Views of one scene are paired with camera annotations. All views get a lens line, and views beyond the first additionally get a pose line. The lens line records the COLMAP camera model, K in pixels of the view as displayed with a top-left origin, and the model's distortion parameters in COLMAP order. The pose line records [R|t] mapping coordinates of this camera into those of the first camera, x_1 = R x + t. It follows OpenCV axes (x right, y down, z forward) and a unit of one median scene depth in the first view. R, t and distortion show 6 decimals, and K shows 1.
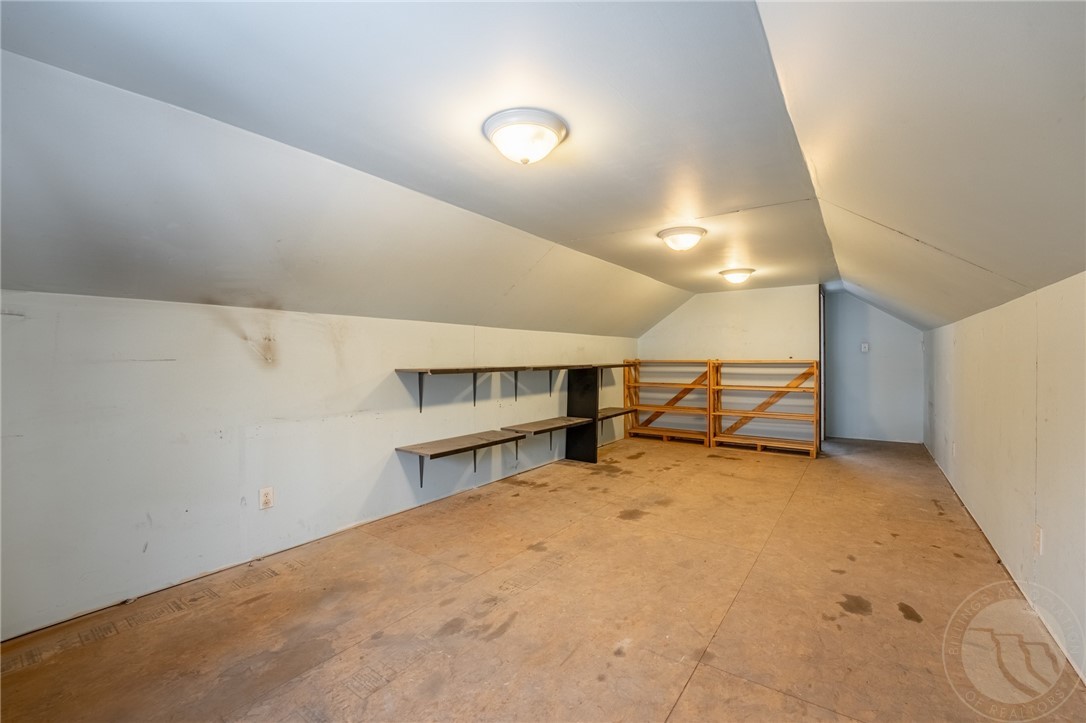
lens RADIAL K [[450.1, 0, 542.5], [0, 450.1, 361.3], [0, 0, 1]] dist [-0.029192, 0.003629]
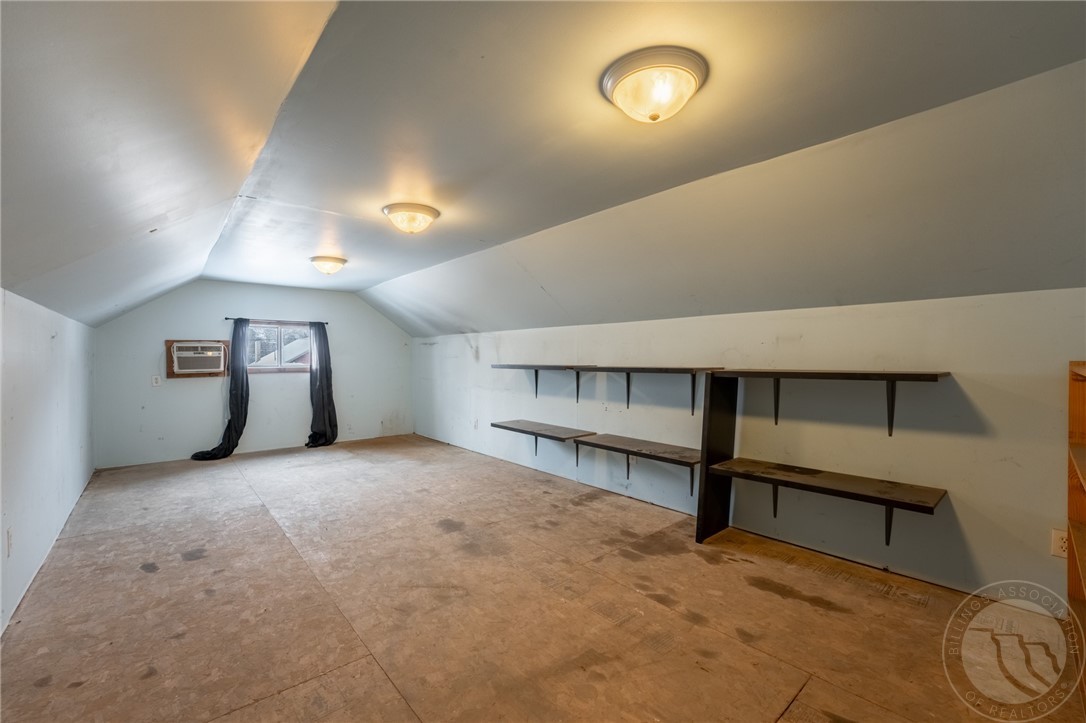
lens RADIAL K [[450.1, 0, 542.5], [0, 450.1, 361.3], [0, 0, 1]] dist [-0.029192, 0.003629]
pose [[-0.225227, 0.013239, -0.974216, 0.847221], [-0.004395, 0.999884, 0.014604, -0.010985], [0.974296, 0.007571, -0.225143, 1.115328]]
